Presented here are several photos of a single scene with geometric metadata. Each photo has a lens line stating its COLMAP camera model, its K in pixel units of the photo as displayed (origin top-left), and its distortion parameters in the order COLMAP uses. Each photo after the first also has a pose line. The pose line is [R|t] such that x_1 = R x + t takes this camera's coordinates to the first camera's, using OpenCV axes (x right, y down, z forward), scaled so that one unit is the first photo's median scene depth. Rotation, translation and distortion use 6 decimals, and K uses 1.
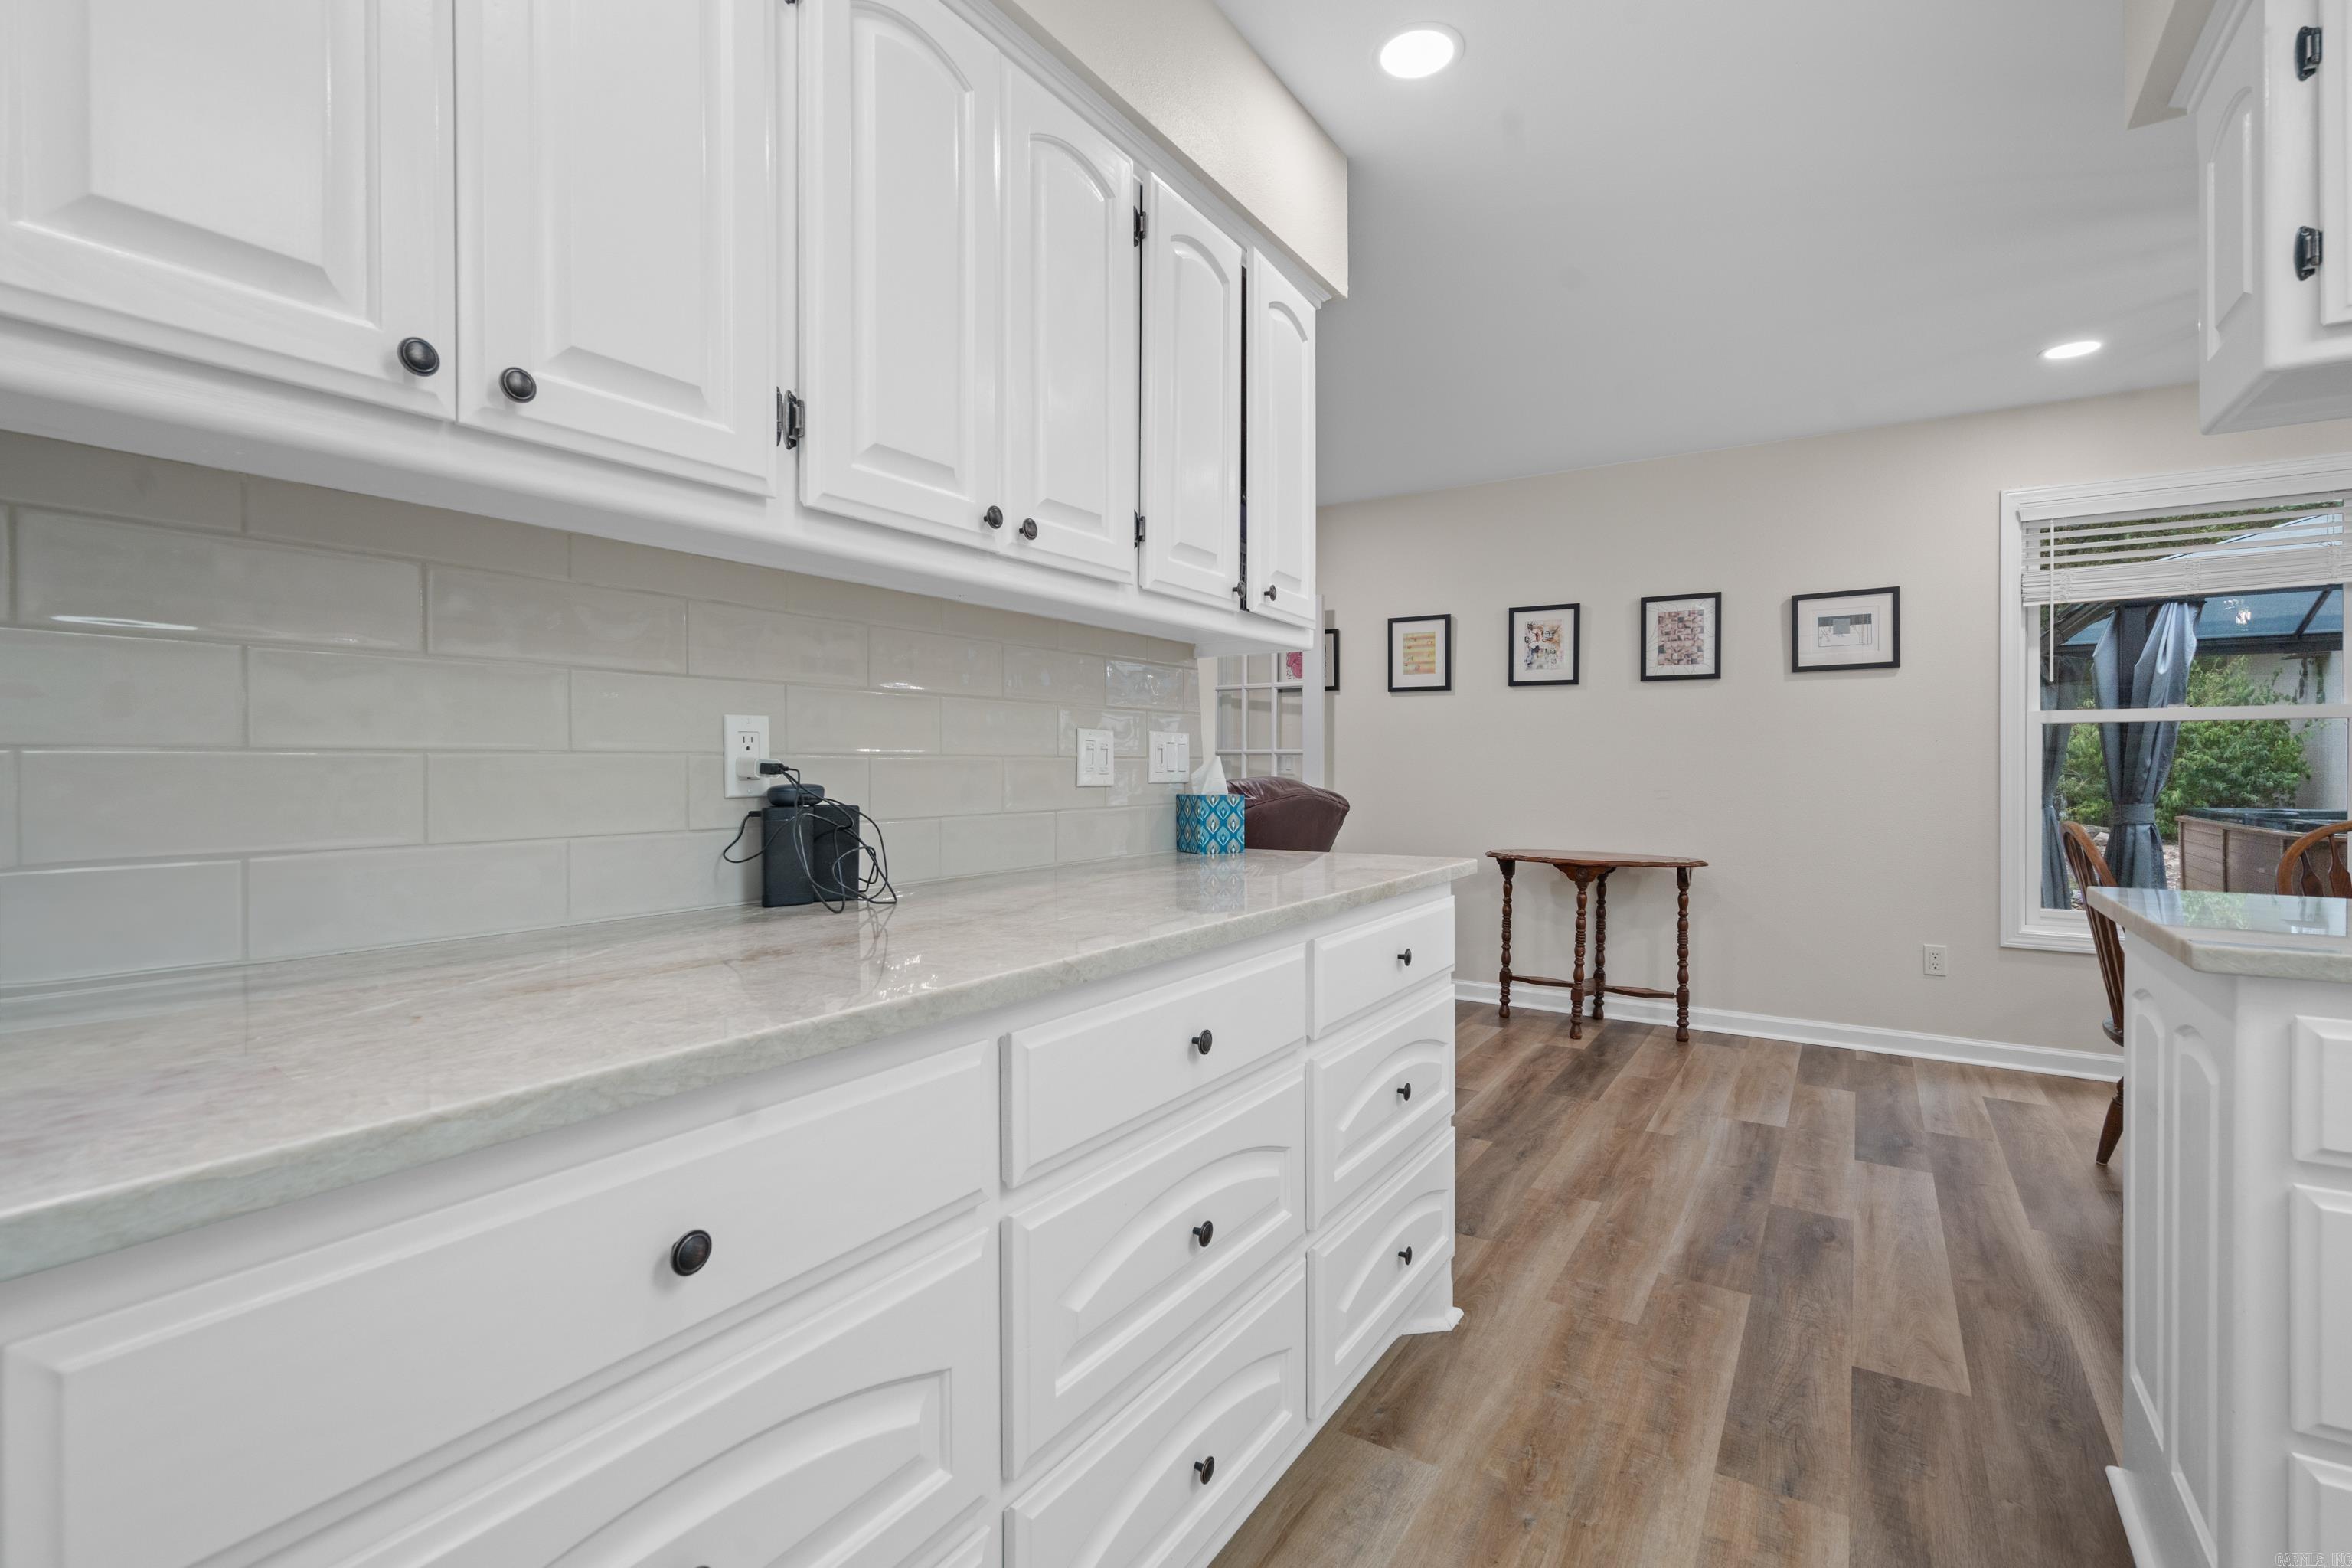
lens RADIAL K [[1056.3, 0, 1169.6], [0, 1056.3, 779.0], [0, 0, 1]] dist [-0.003815, -0.000367]
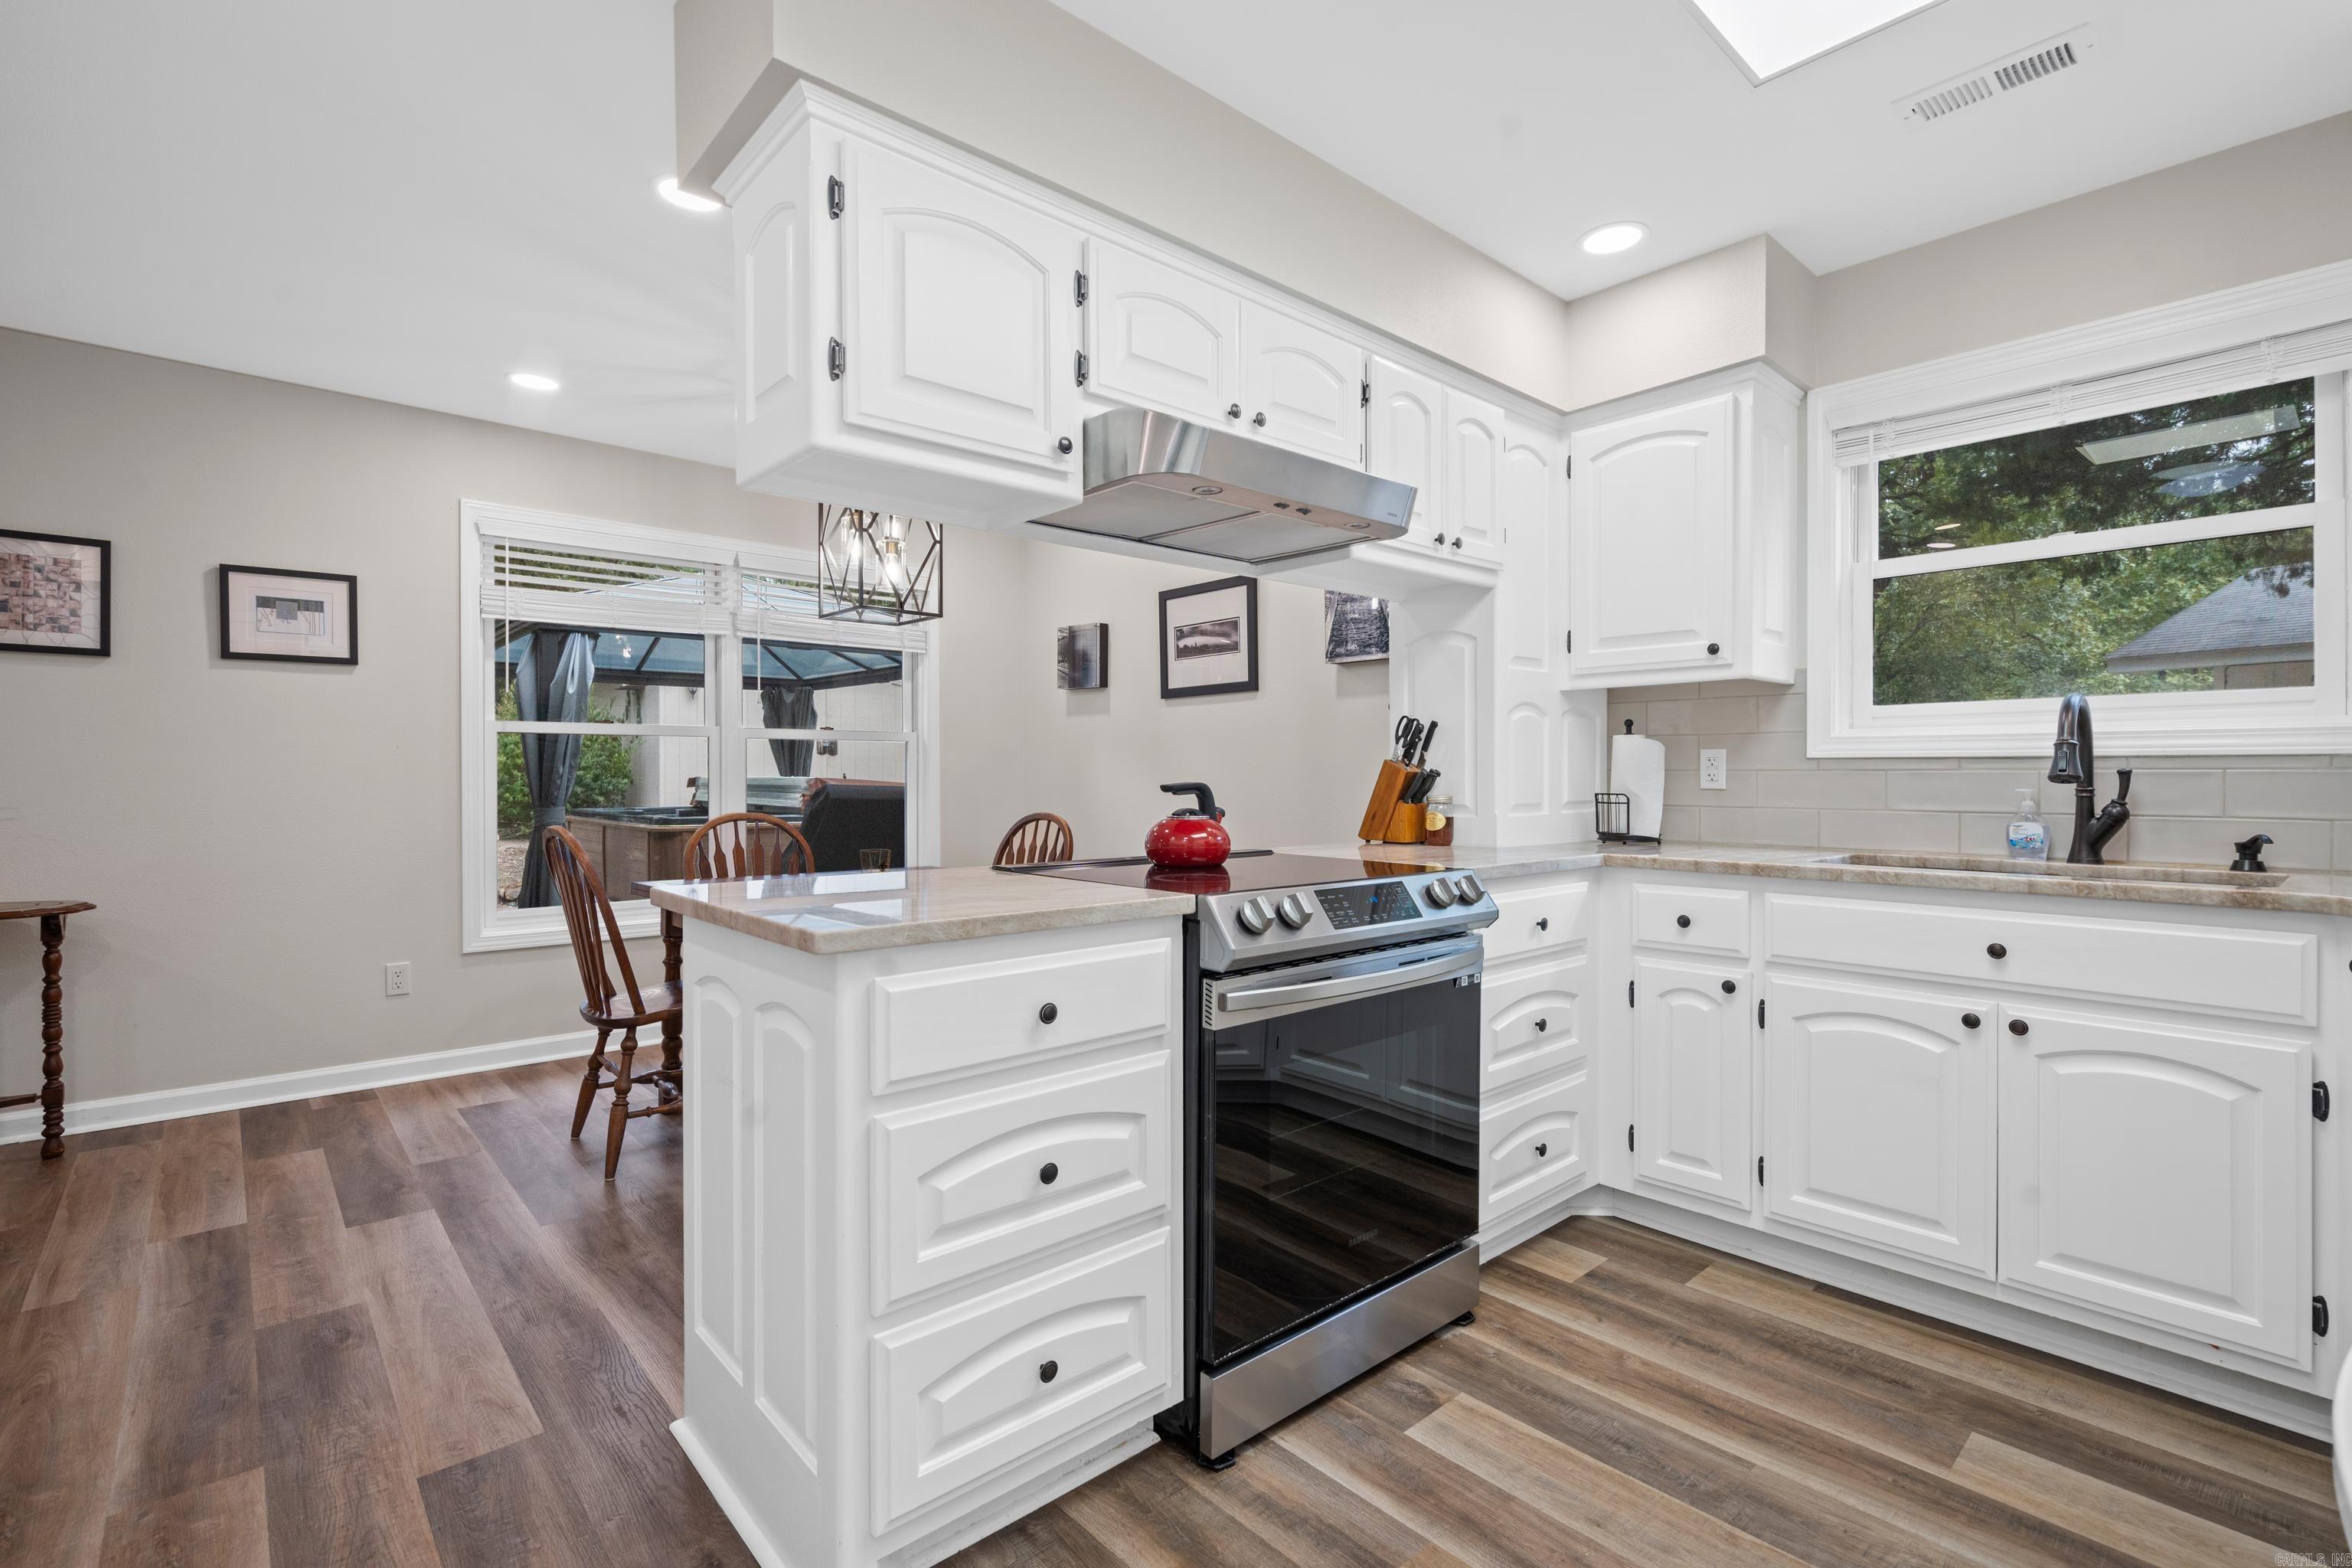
lens RADIAL K [[1056.3, 0, 1169.6], [0, 1056.3, 779.0], [0, 0, 1]] dist [-0.003815, -0.000367]
pose [[0.258911, -0.004548, 0.965890, -0.007256], [0.011220, 0.999936, 0.001701, -0.001272], [-0.965836, 0.010397, 0.258945, 0.106530]]
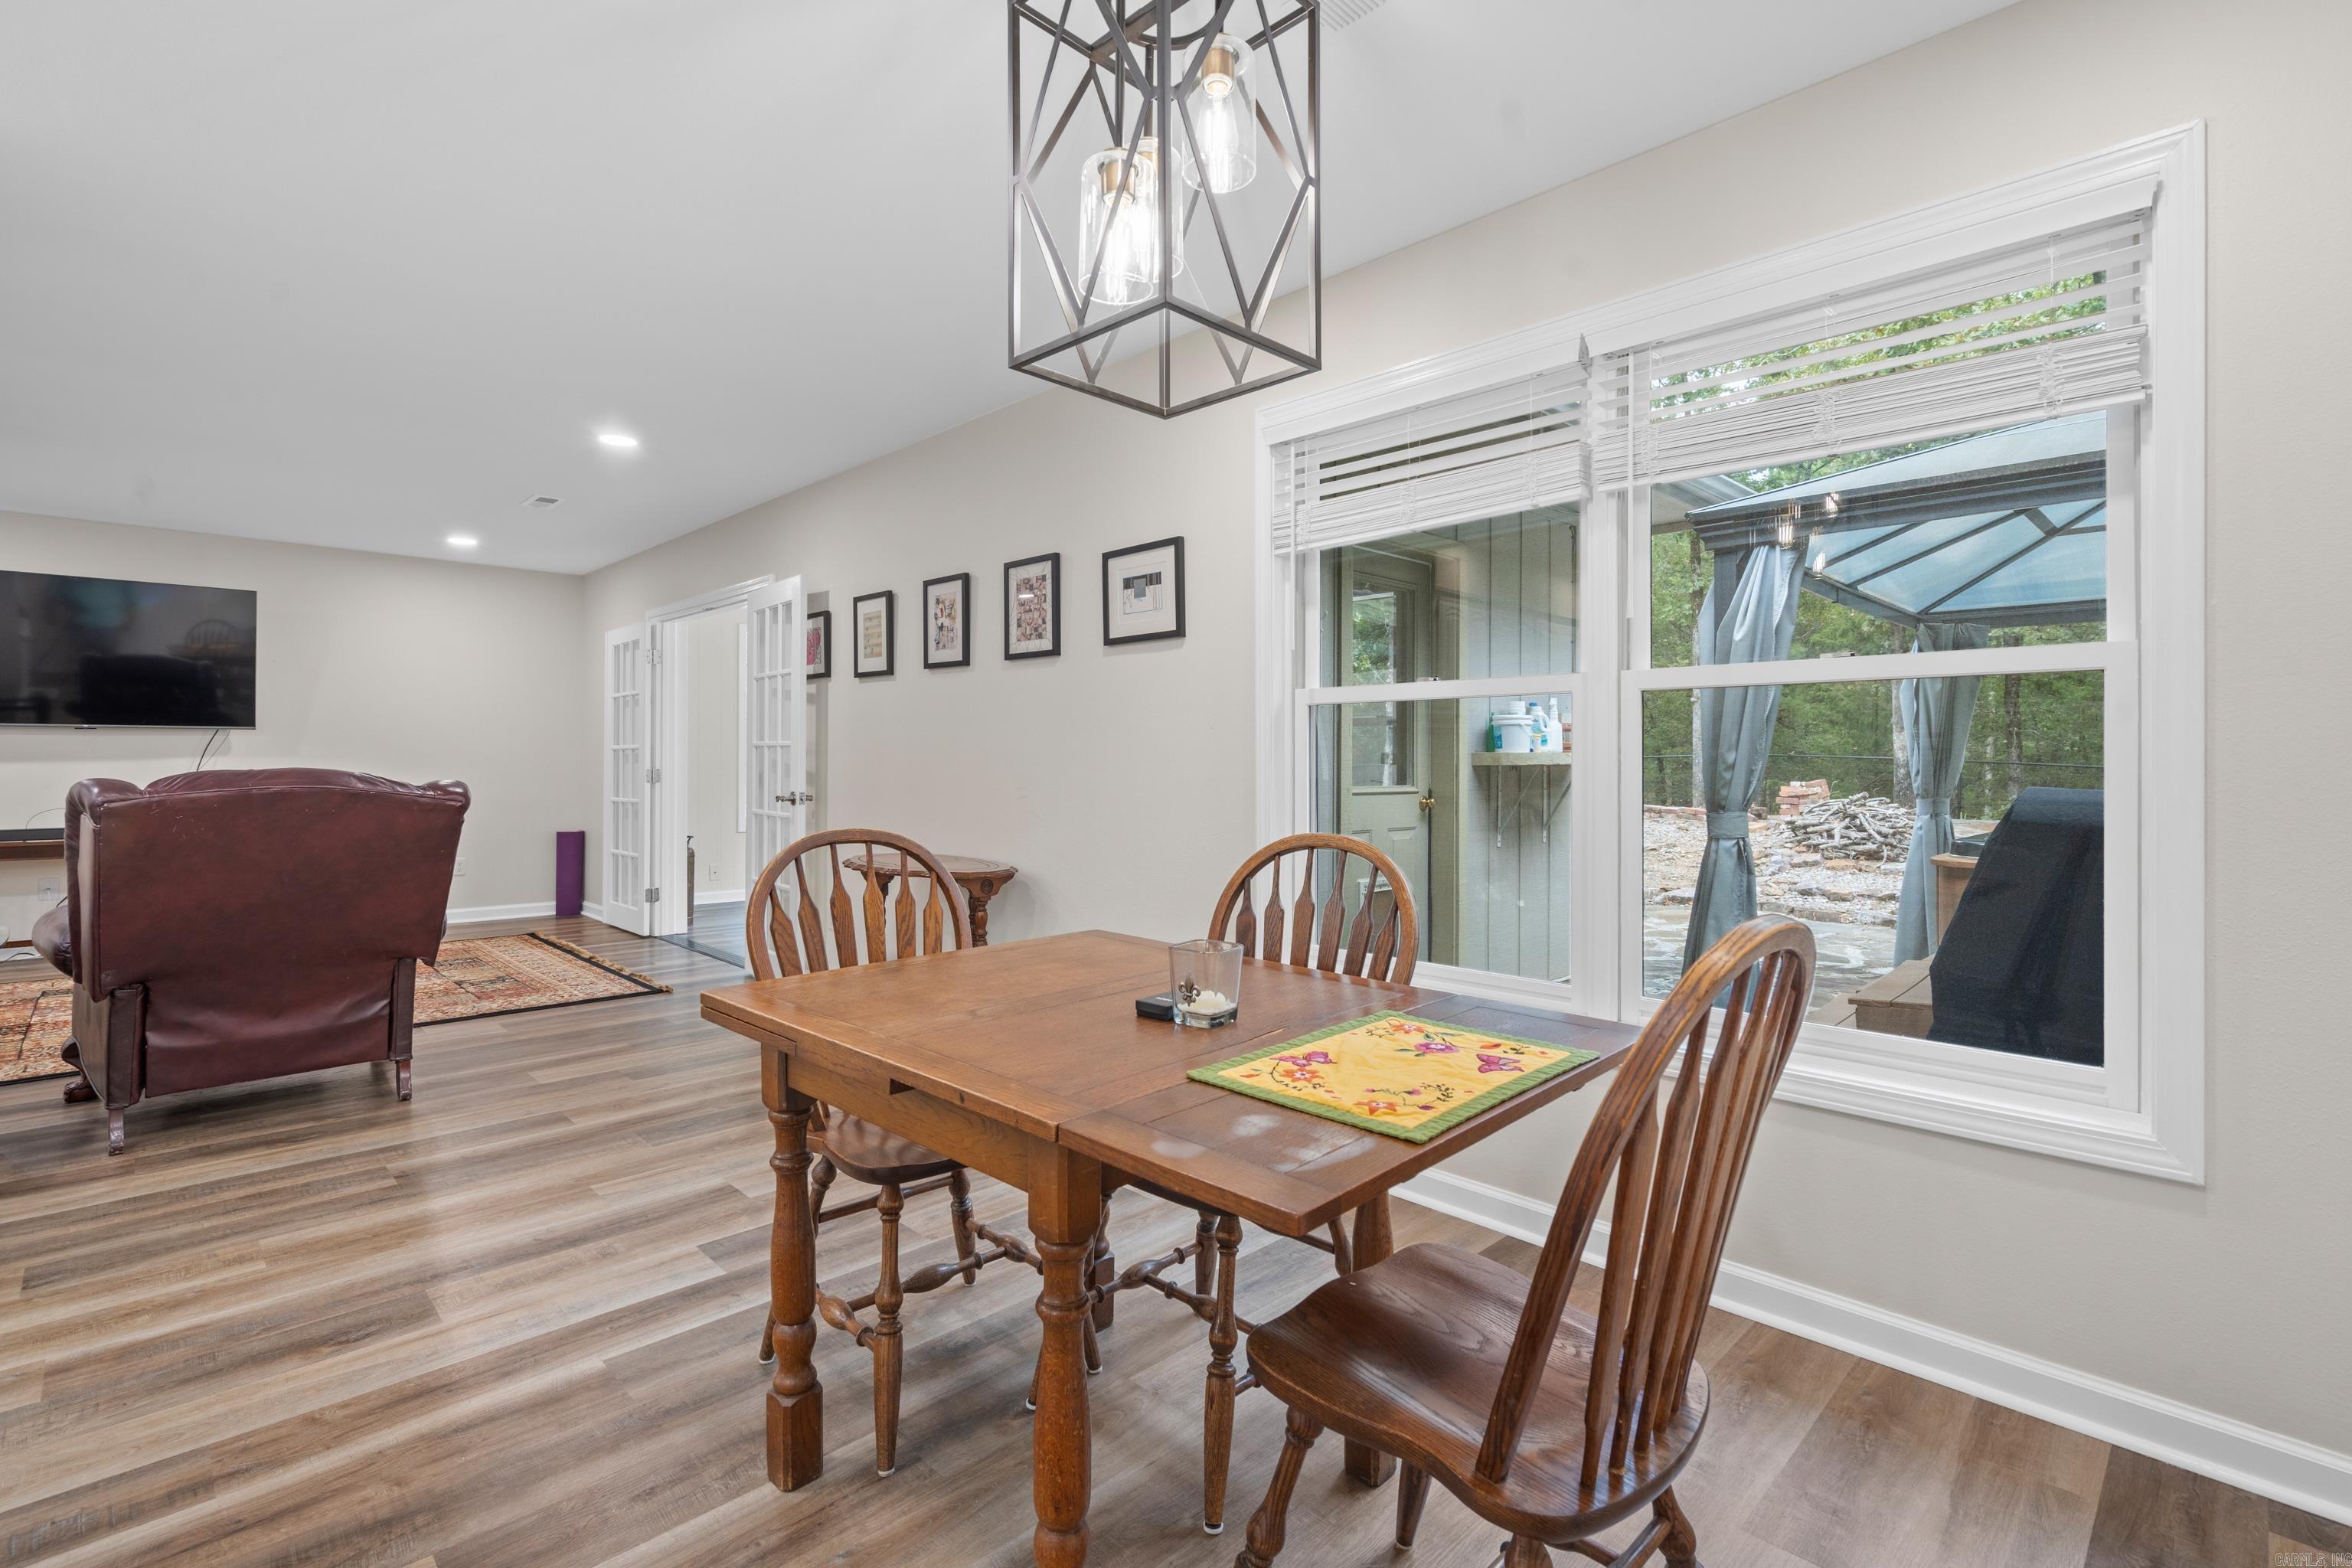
lens RADIAL K [[1056.3, 0, 1169.6], [0, 1056.3, 779.0], [0, 0, 1]] dist [-0.003815, -0.000367]
pose [[0.980607, 0.007194, -0.195853, 1.030665], [-0.006958, 0.999974, 0.001891, 0.001880], [0.195862, -0.000492, 0.980631, 0.251332]]
